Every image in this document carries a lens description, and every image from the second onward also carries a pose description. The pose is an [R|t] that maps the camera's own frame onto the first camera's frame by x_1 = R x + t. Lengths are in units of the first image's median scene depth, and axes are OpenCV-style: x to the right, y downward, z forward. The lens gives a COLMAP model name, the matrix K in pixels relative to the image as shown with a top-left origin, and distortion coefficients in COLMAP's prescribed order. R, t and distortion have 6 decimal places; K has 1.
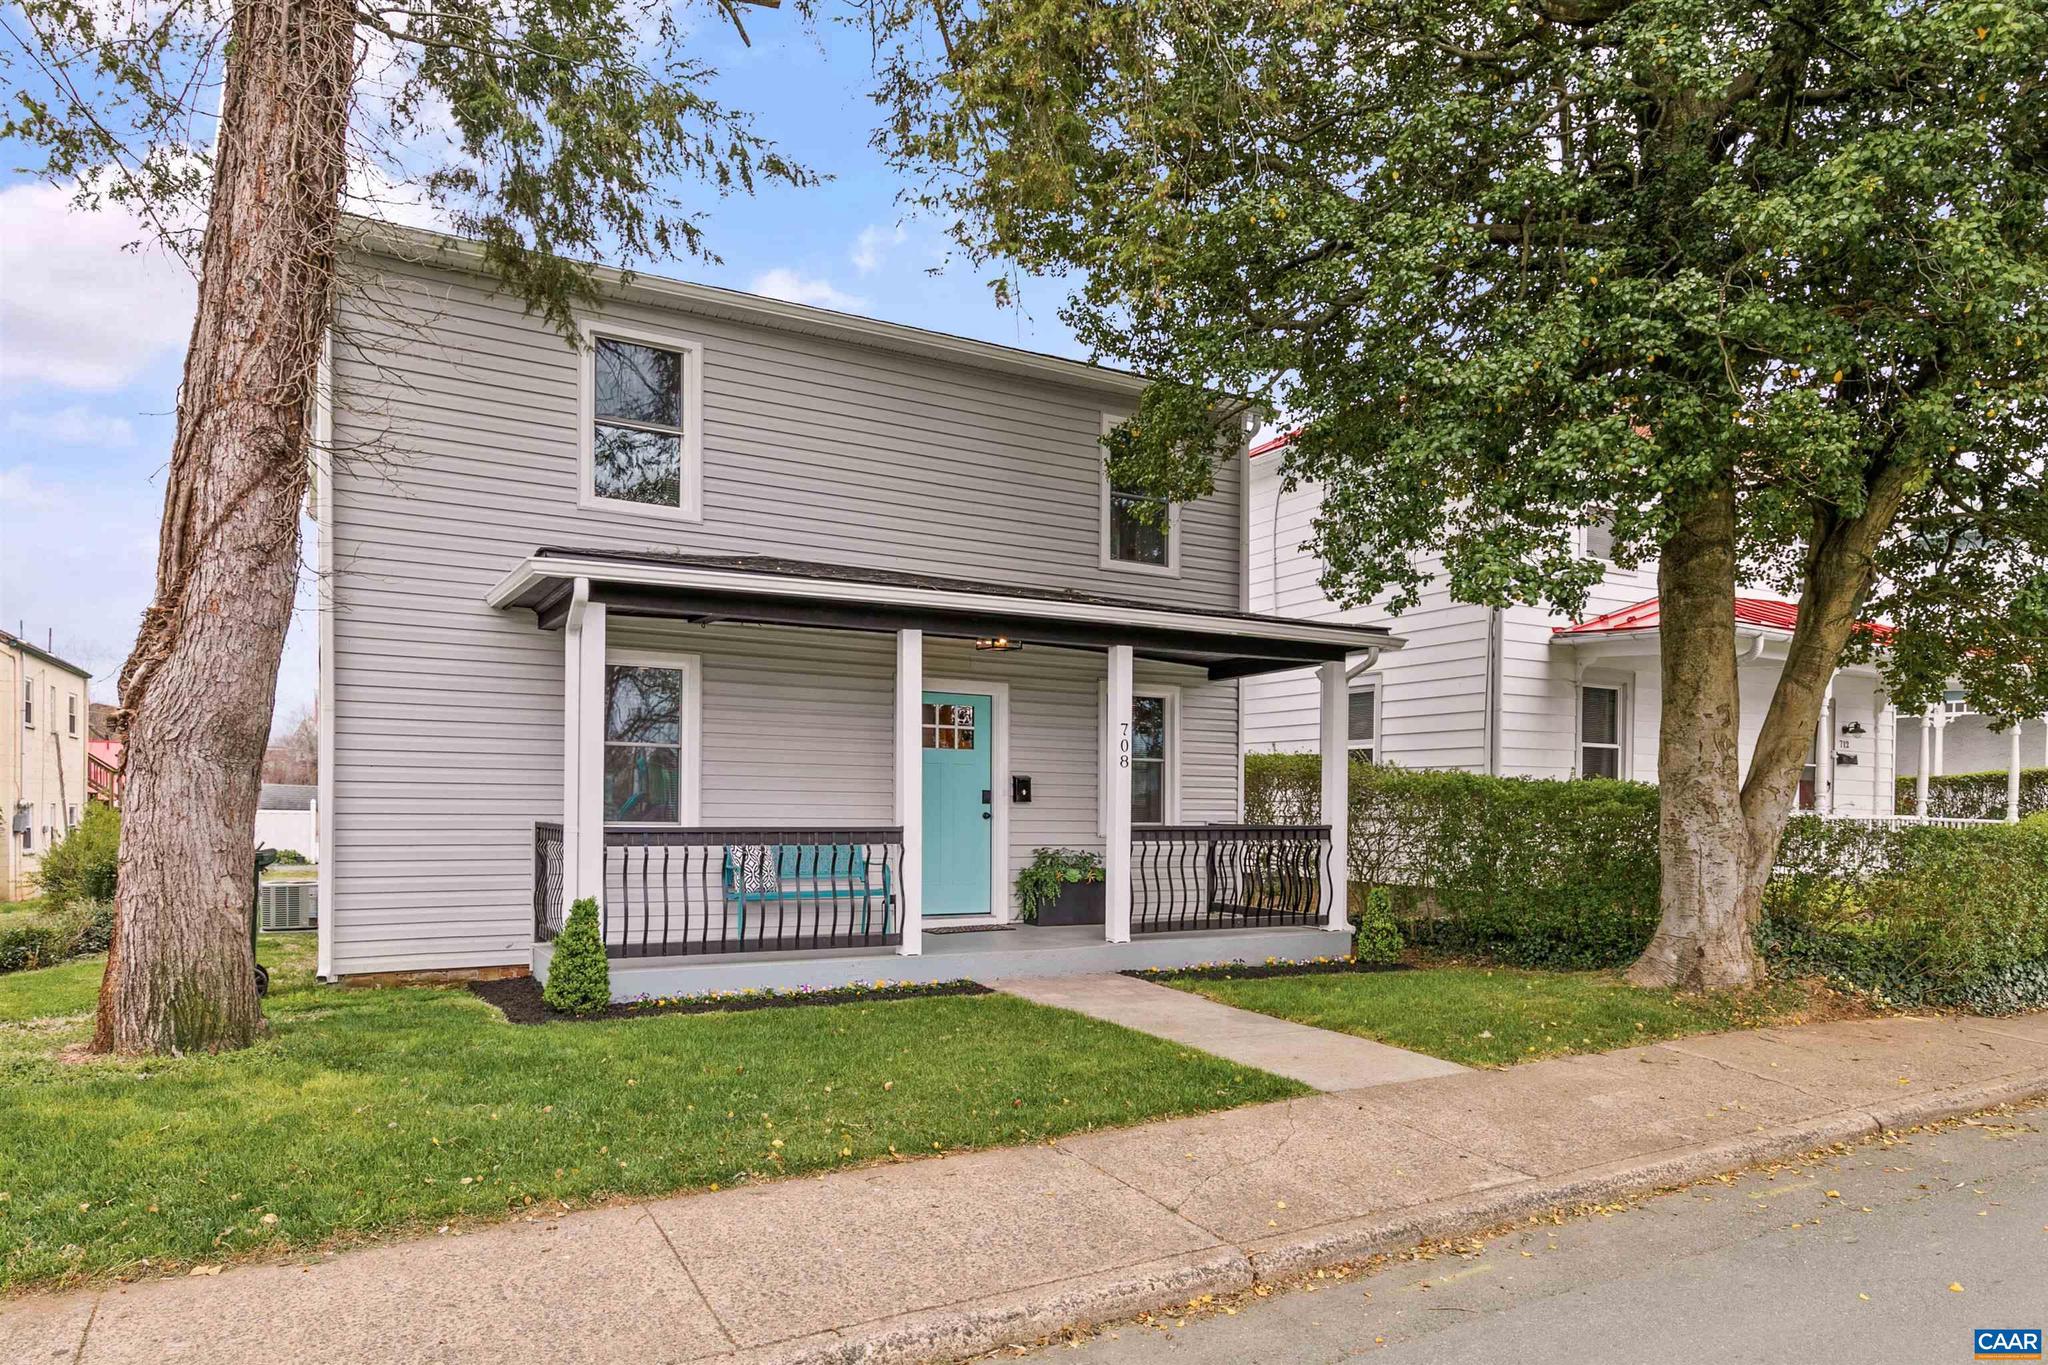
lens RADIAL K [[1084.3, 0, 960.5], [0, 1084.3, 721.5], [0, 0, 1]] dist [0.001051, -0.001397]
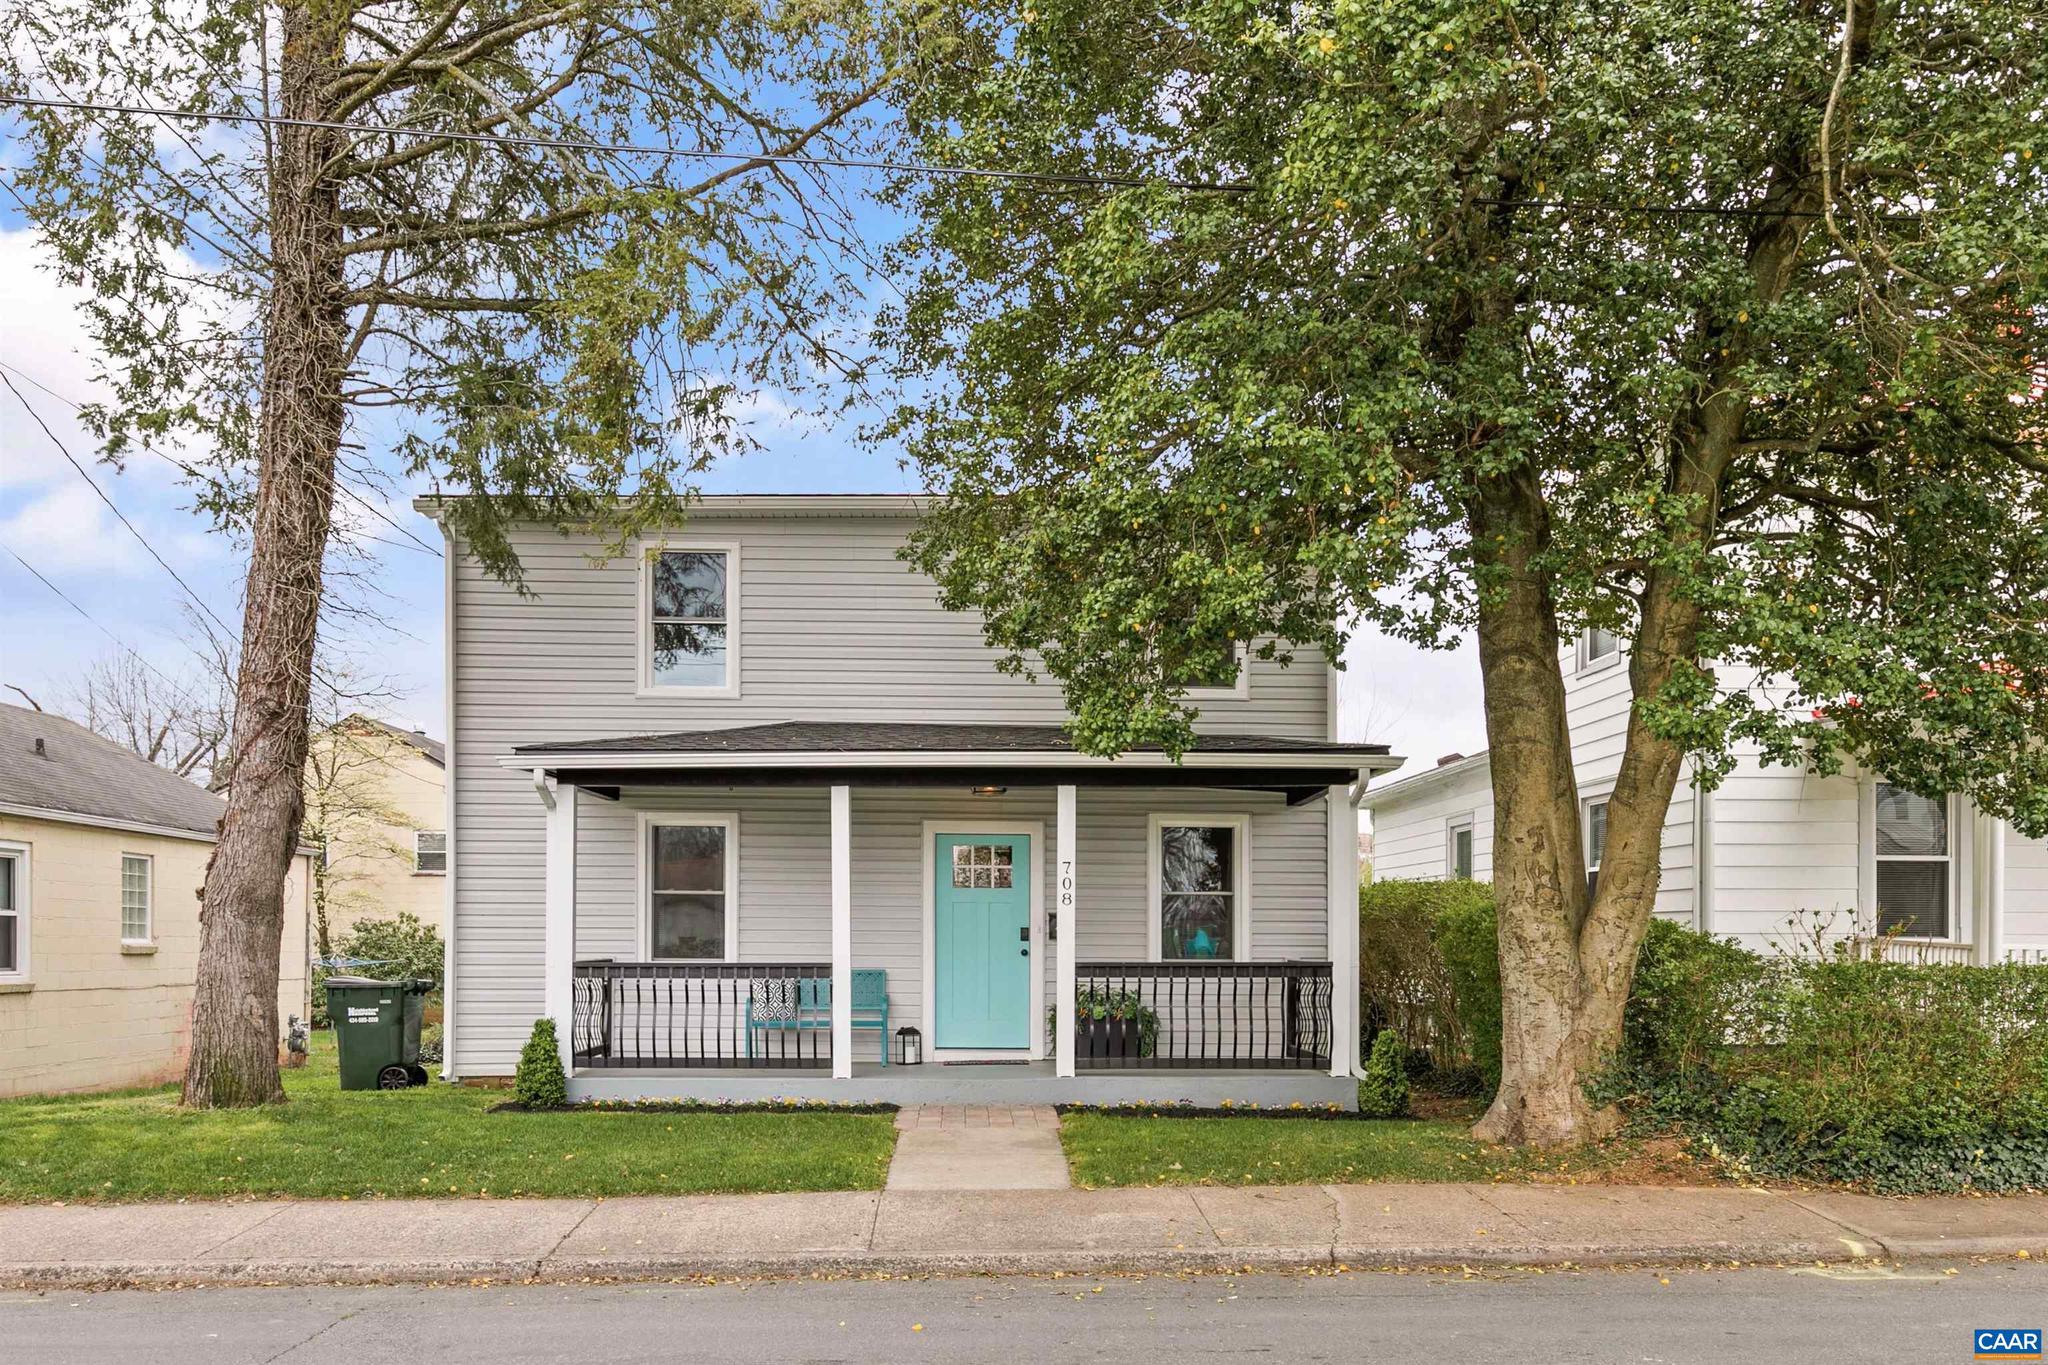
lens RADIAL K [[1272.4, 0, 1034.9], [0, 1272.4, 791.4], [0, 0, 1]] dist [-0.000545, -0.000592]
pose [[0.915631, -0.052927, -0.398521, 0.797623], [0.037182, 0.998196, -0.047141, -0.011788], [0.400297, 0.028345, 0.915947, -0.151249]]
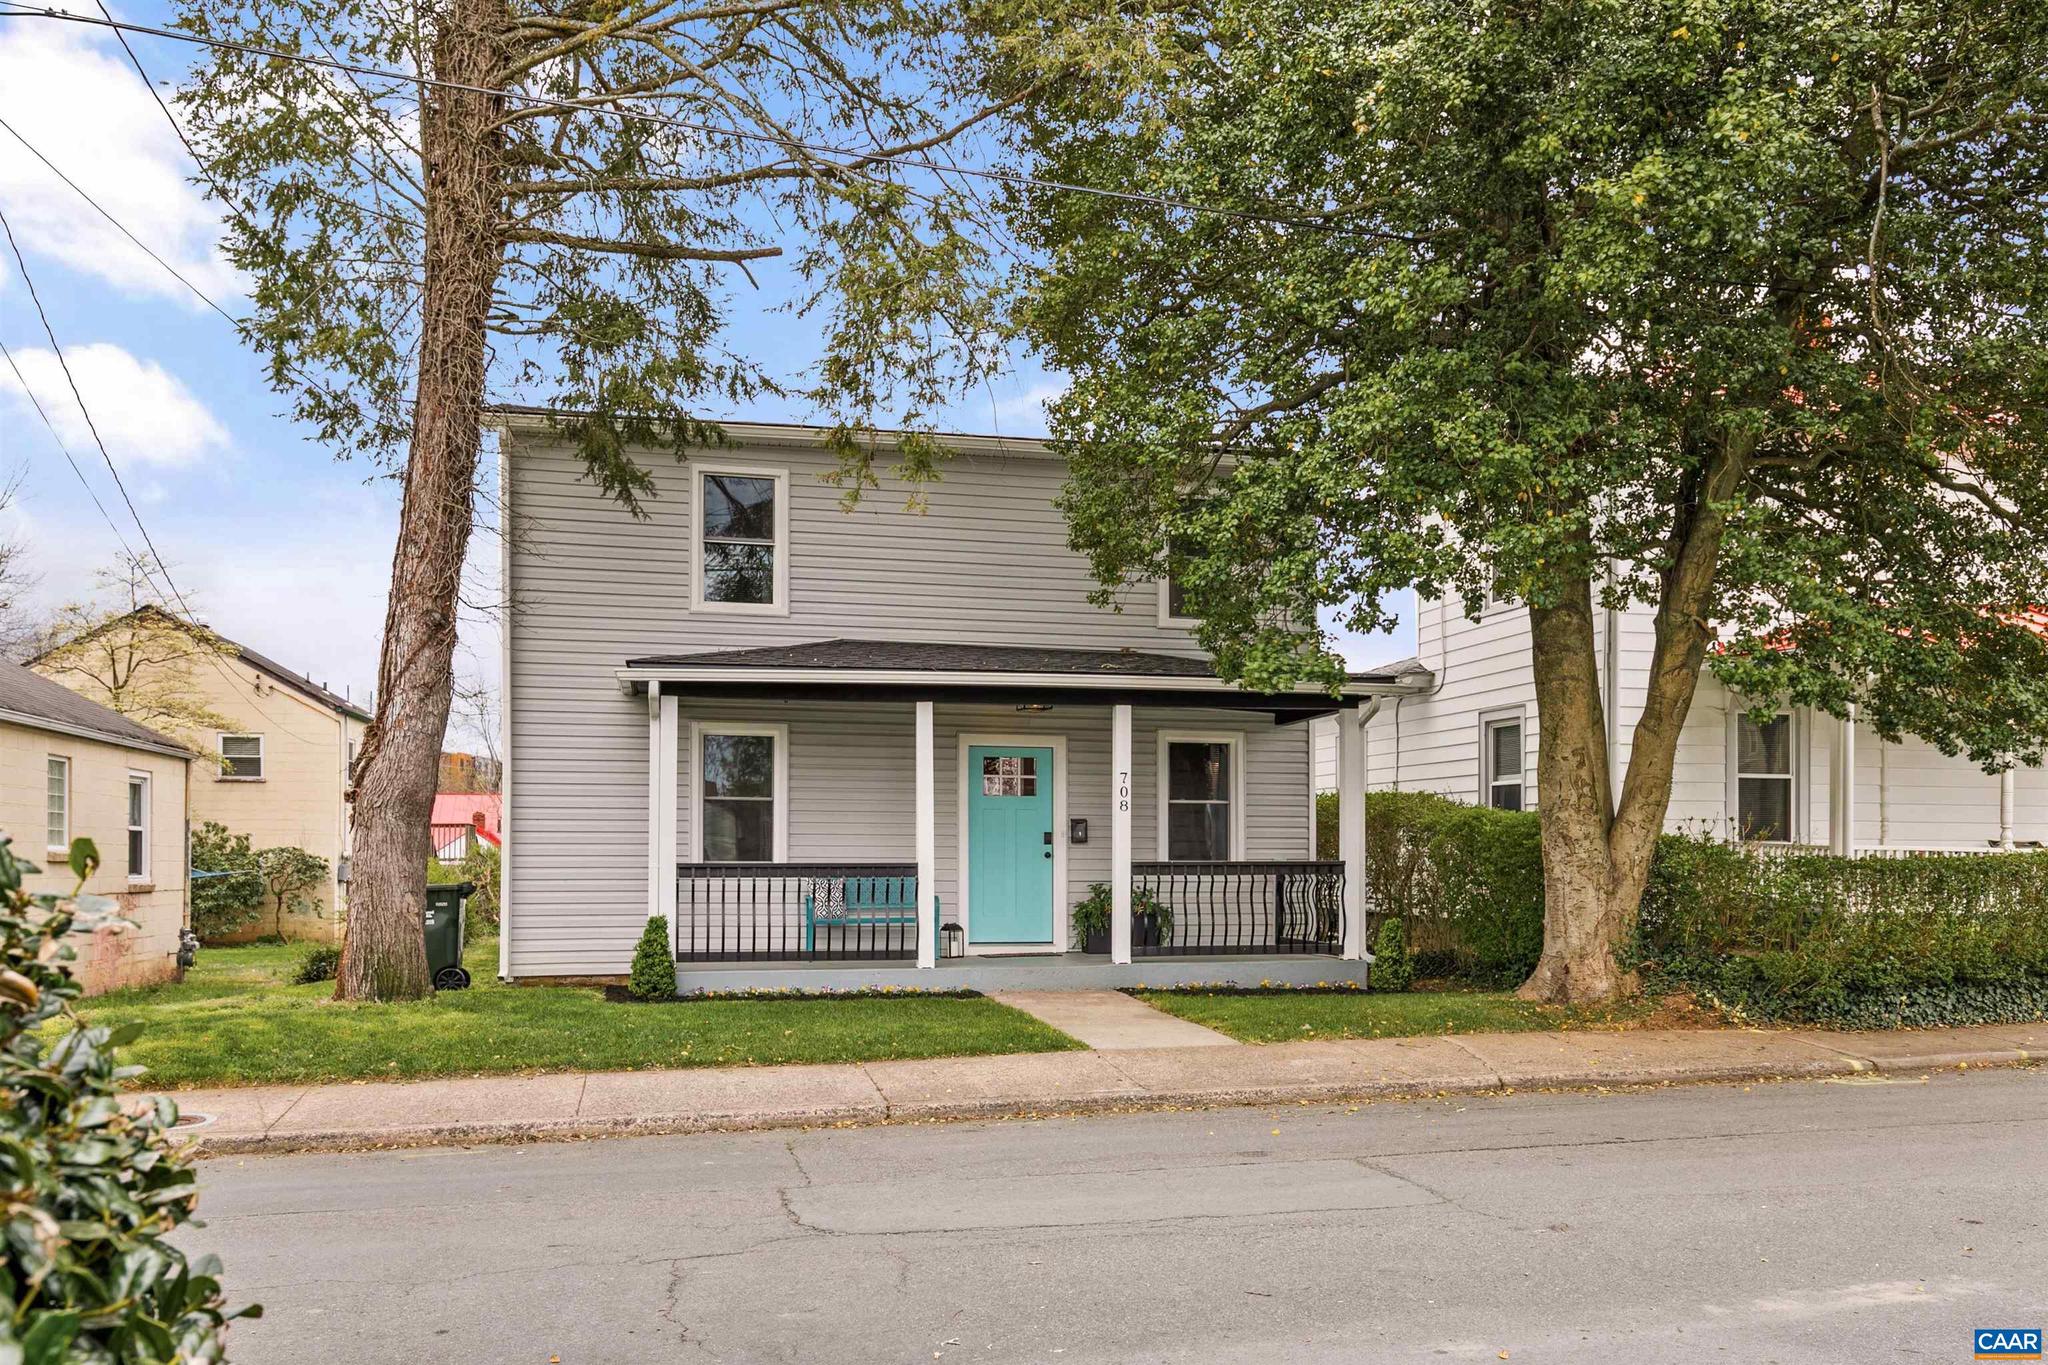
lens RADIAL K [[1289.9, 0, 1024.0], [0, 1289.9, 682.5], [0, 0, 1]] dist [0.004107, -0.003014]
pose [[0.971017, -0.039304, -0.235758, 0.495467], [0.026535, 0.998016, -0.057095, -0.024203], [0.237534, 0.049184, 0.970133, -0.478918]]
